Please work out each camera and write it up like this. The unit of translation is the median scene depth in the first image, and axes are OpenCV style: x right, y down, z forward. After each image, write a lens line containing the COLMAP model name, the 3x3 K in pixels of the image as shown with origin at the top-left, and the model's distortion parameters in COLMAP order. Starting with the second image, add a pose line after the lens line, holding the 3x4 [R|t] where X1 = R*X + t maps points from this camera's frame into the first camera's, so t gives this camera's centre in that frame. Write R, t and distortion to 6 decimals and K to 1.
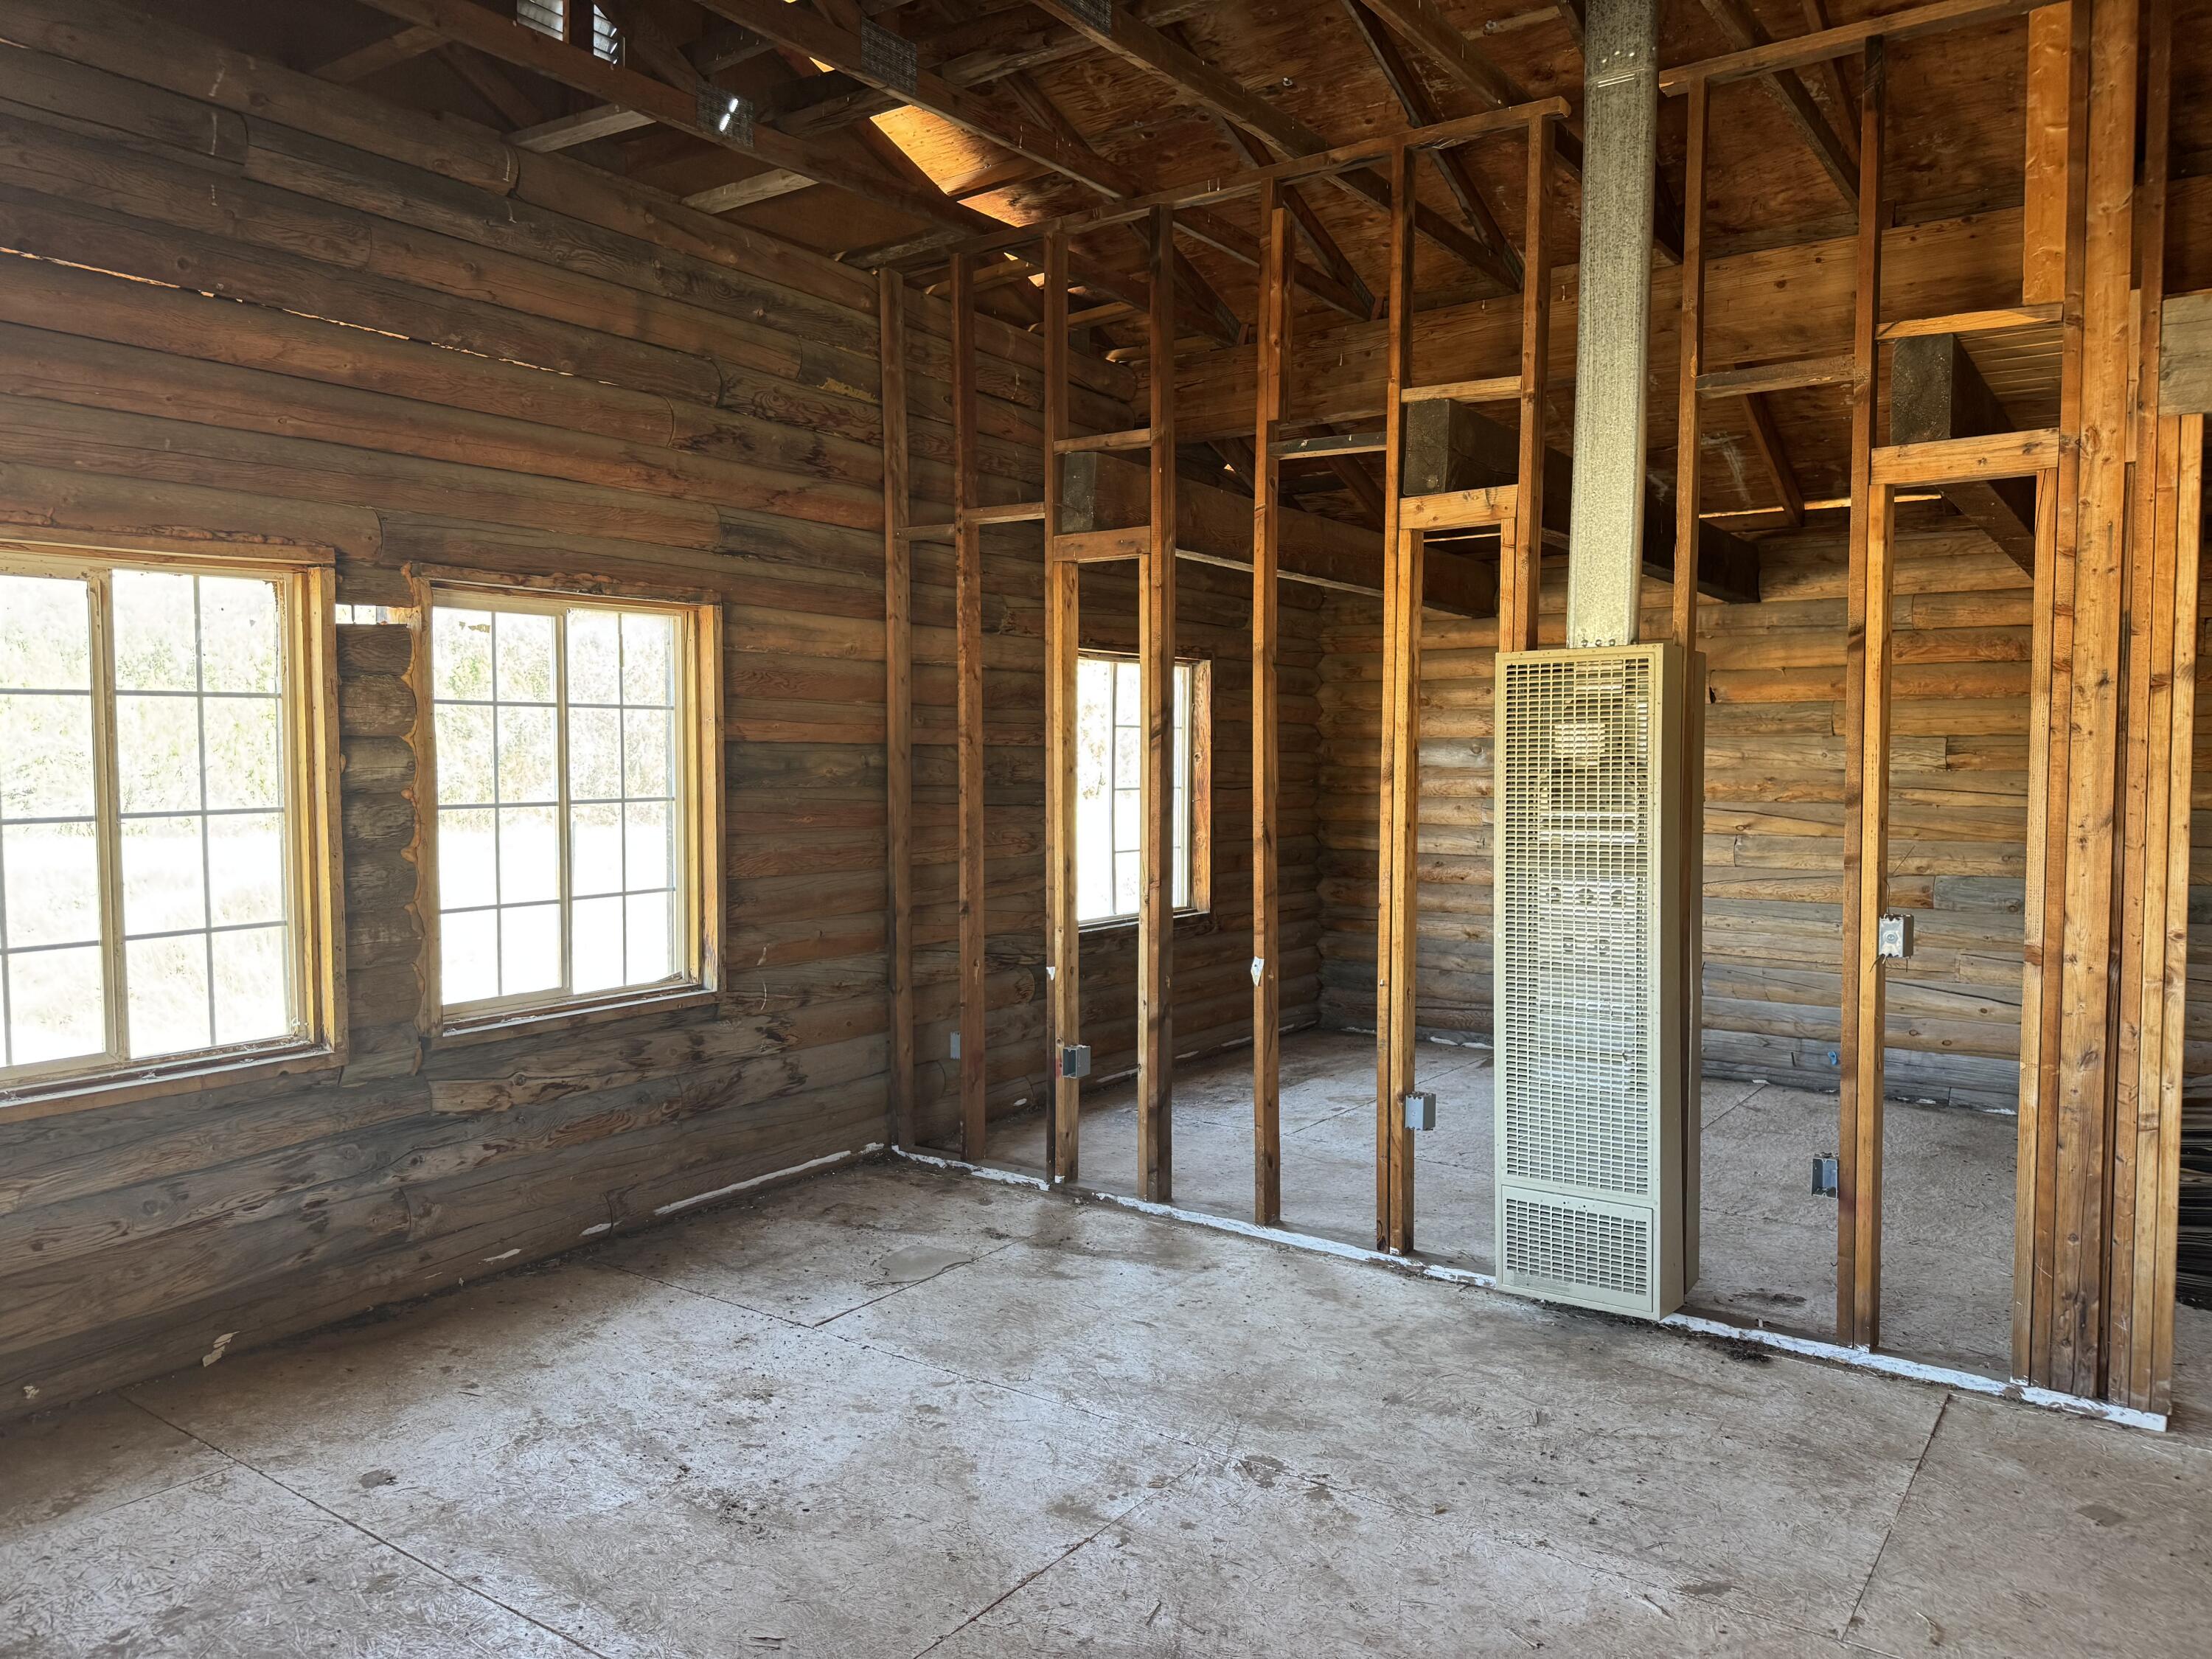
lens RADIAL K [[1552.7, 0, 1098.2], [0, 1552.7, 825.4], [0, 0, 1]] dist [0.044159, -0.056694]
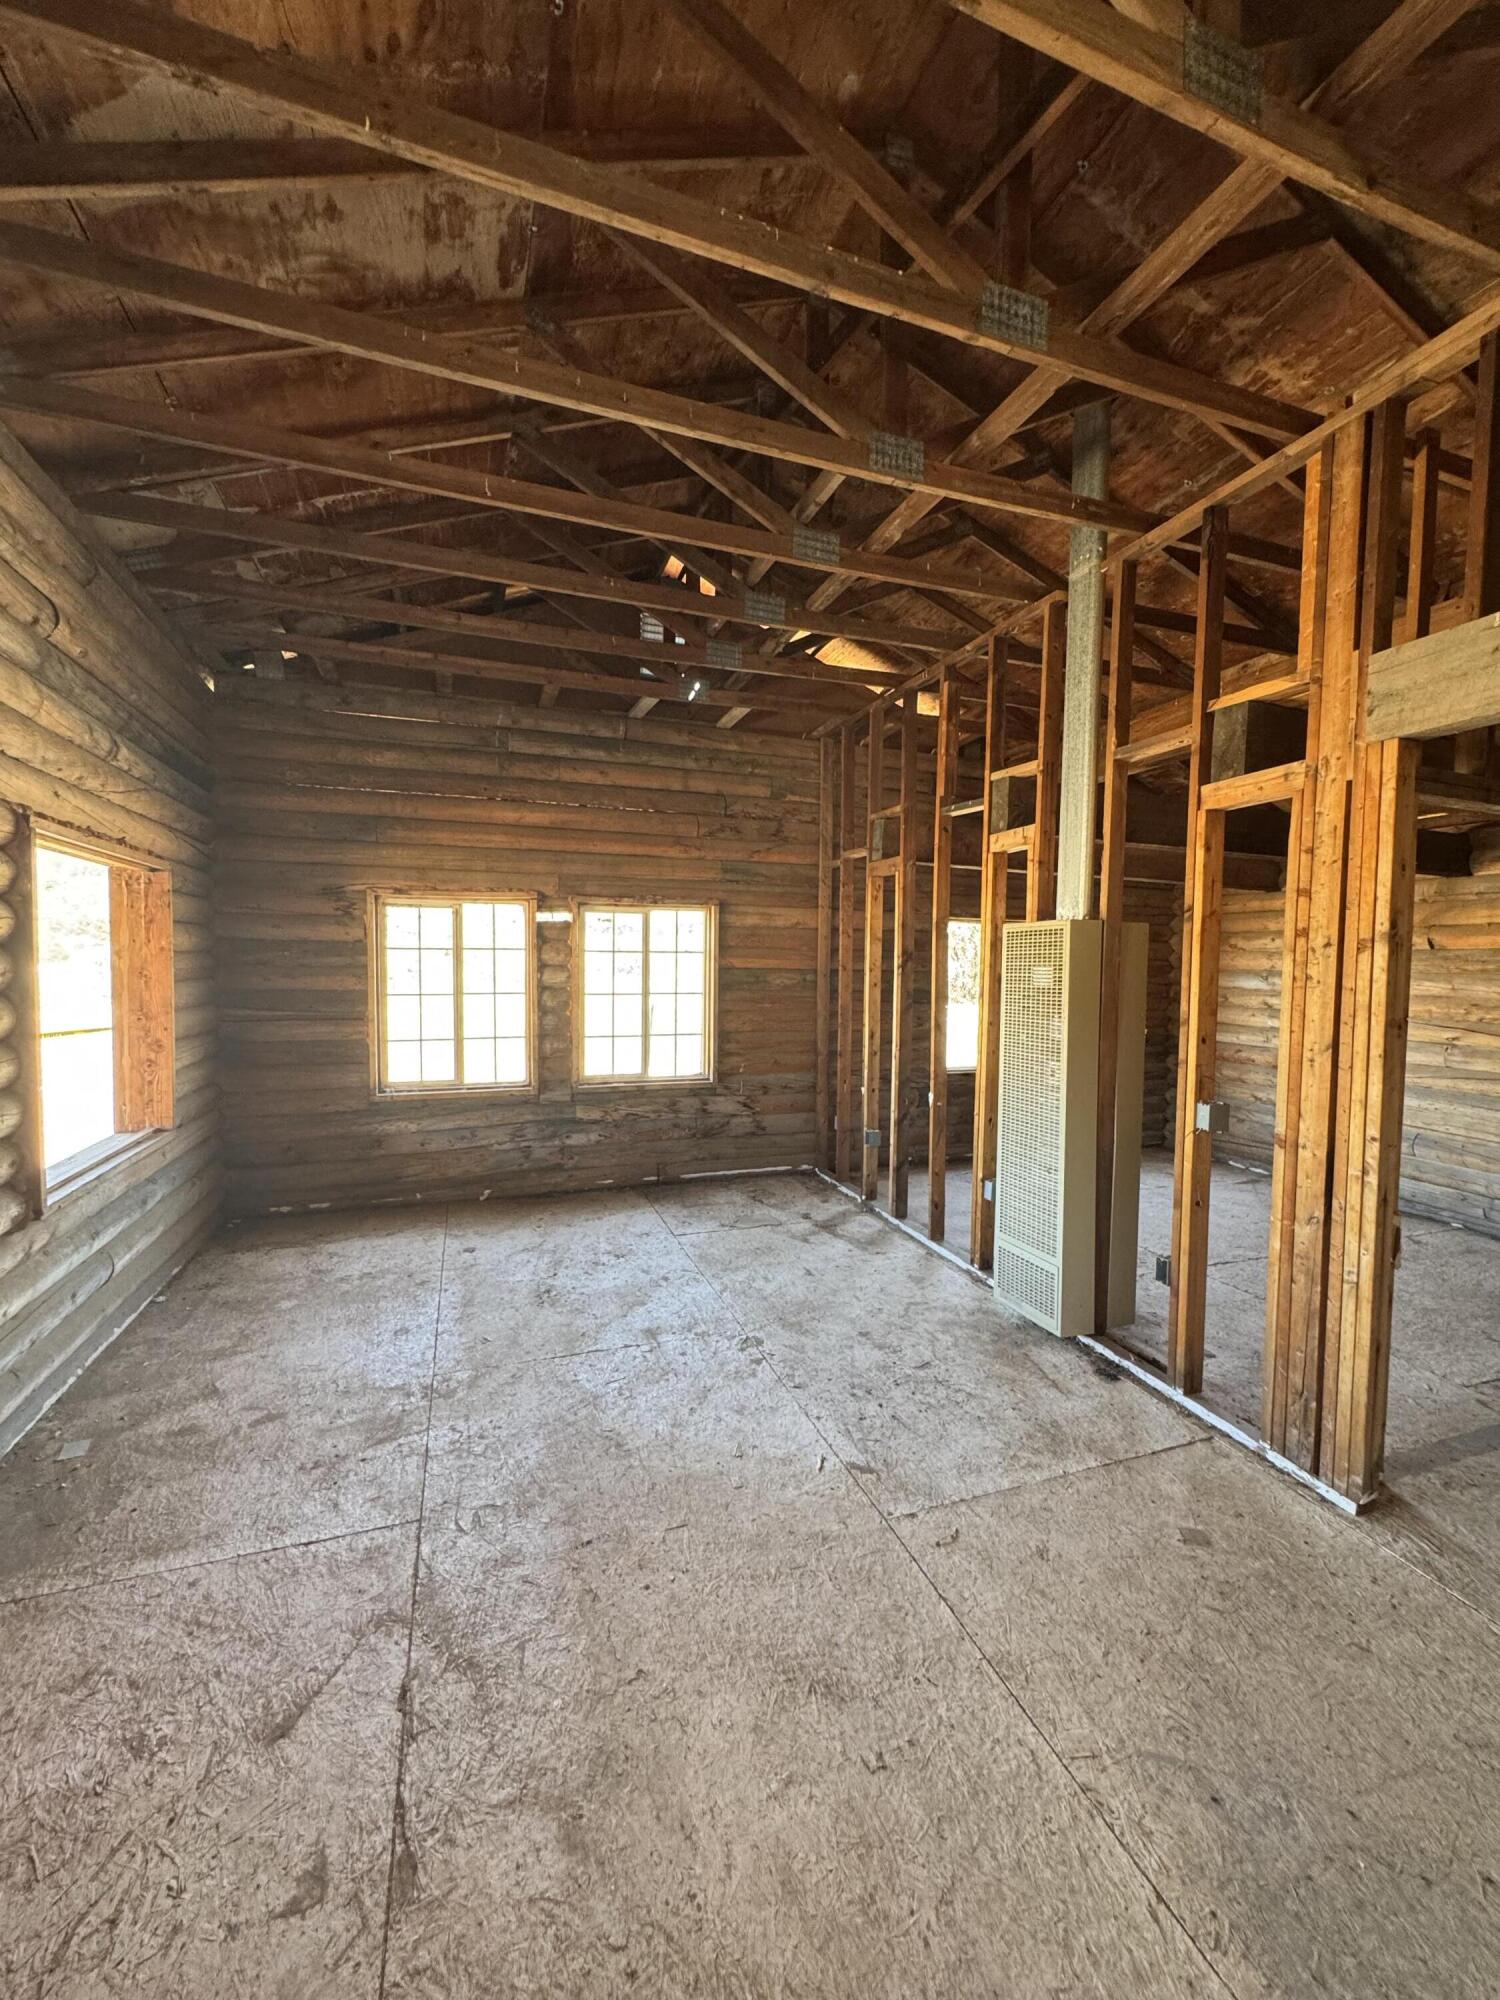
lens RADIAL K [[797.3, 0, 754.5], [0, 797.3, 997.8], [0, 0, 1]] dist [-0.007413, 0.001877]
pose [[0.820833, 0.036844, -0.569978, 0.528887], [-0.040823, 0.999150, 0.005796, -0.024849], [0.569707, 0.018511, 0.821639, 0.131514]]
